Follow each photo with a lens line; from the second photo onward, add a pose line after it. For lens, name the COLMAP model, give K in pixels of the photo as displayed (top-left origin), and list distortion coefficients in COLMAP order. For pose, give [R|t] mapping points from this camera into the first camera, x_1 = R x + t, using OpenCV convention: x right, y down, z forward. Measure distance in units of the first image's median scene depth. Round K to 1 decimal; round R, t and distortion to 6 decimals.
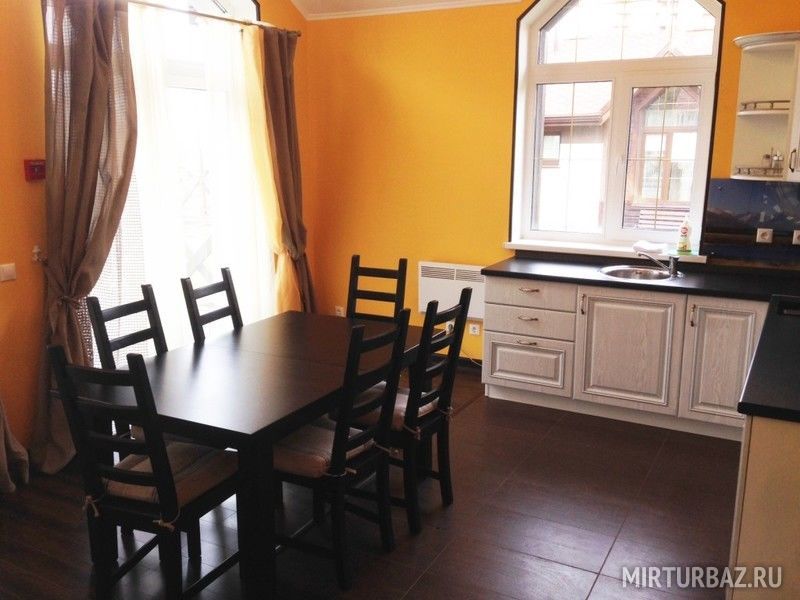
lens RADIAL K [[724.0, 0, 400.0], [0, 724.0, 300.0], [0, 0, 1]] dist [0.046486, -0.004351]
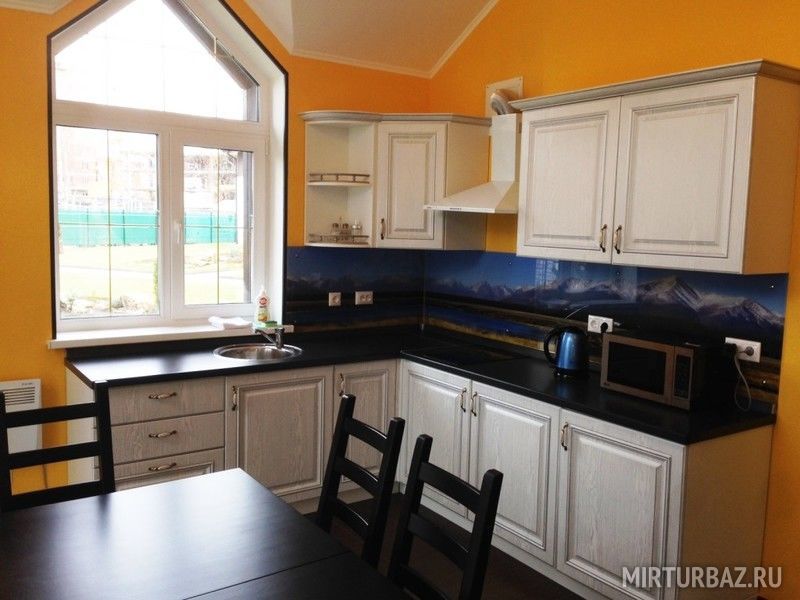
lens RADIAL K [[724.0, 0, 400.0], [0, 724.0, 300.0], [0, 0, 1]] dist [0.046486, -0.004351]
pose [[0.450451, -0.083080, 0.888927, -0.385968], [0.167203, 0.985895, 0.007414, -0.078665], [-0.877004, 0.145292, 0.457989, 0.440169]]
